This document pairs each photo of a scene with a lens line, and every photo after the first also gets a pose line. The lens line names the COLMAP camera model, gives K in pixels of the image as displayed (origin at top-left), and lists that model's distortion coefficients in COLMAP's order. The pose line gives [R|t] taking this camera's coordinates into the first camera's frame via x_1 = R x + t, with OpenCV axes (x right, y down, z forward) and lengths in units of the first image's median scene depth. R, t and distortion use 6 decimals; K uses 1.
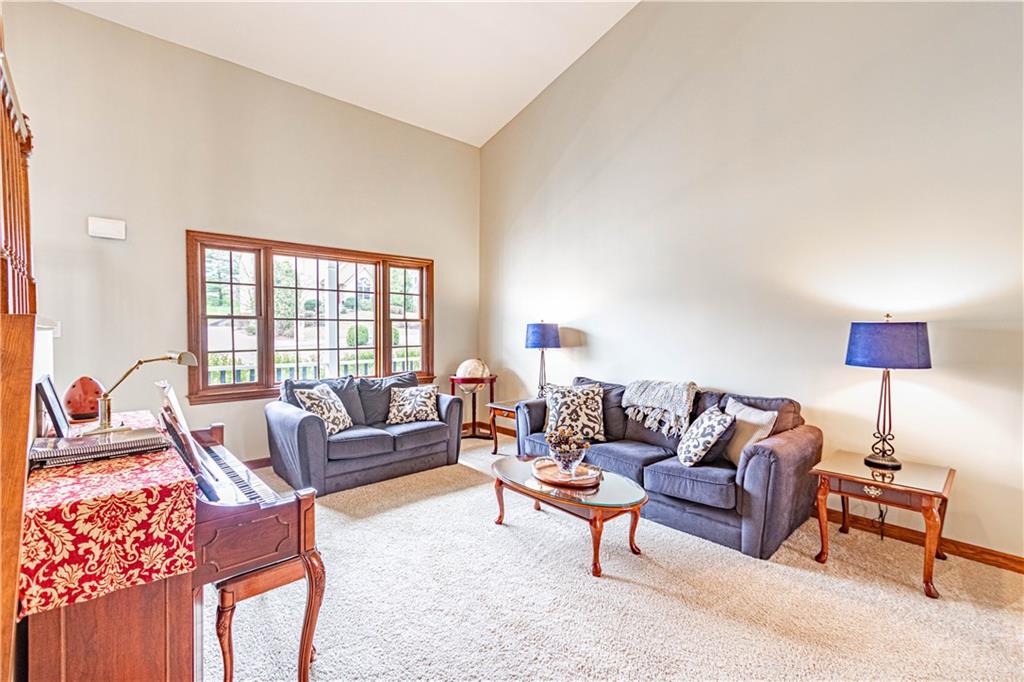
lens RADIAL K [[468.4, 0, 507.1], [0, 468.4, 340.7], [0, 0, 1]] dist [0.029640, -0.002258]
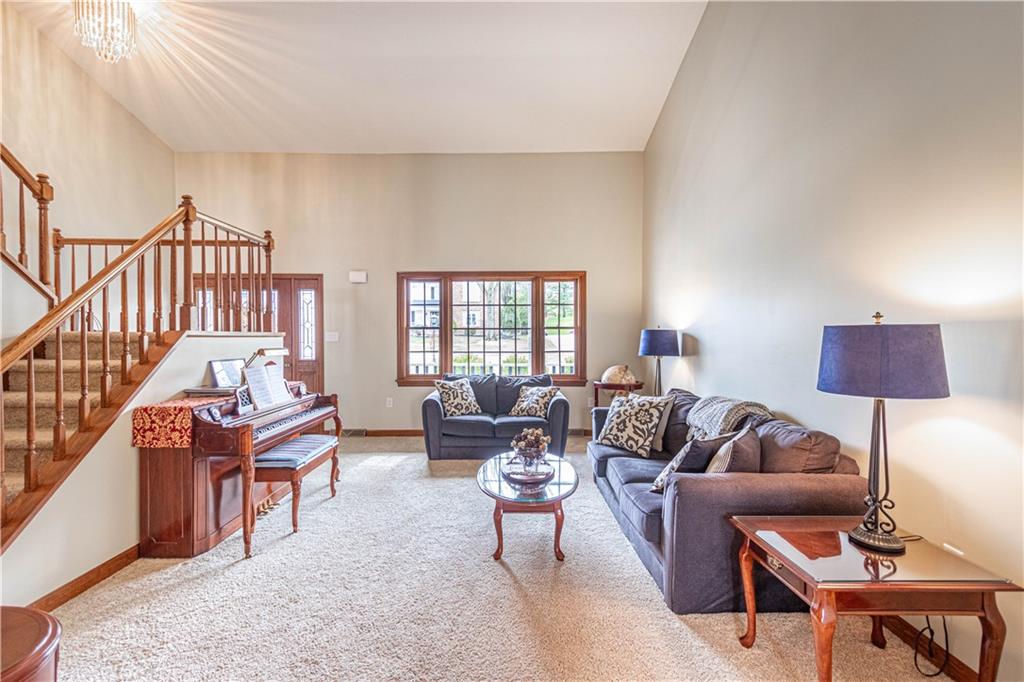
lens RADIAL K [[468.4, 0, 499.4], [0, 468.4, 340.3], [0, 0, 1]] dist [0.029640, -0.002258]
pose [[0.732079, 0.004356, -0.681206, 0.613644], [-0.014230, 0.999859, -0.008899, -0.003225], [0.681071, 0.016208, 0.732038, 0.122254]]
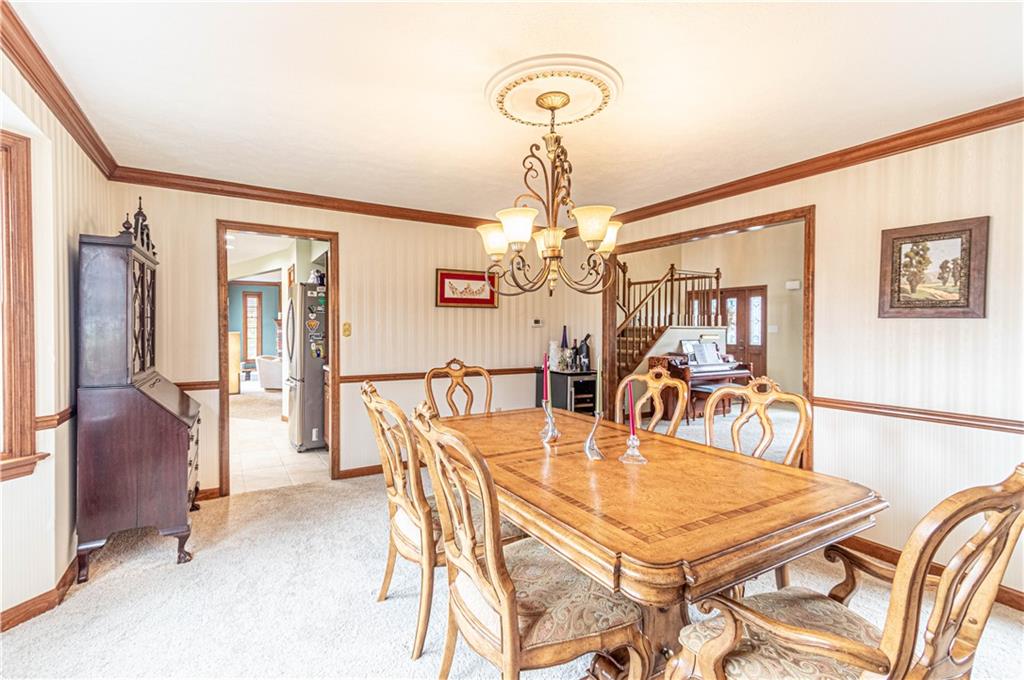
lens RADIAL K [[468.4, 0, 512.5], [0, 468.4, 335.5], [0, 0, 1]] dist [0.029640, -0.002258]
pose [[-0.171846, 0.012742, -0.985041, 1.531109], [-0.025593, 0.999521, 0.017394, 0.001490], [0.984791, 0.028199, -0.171438, 0.069060]]
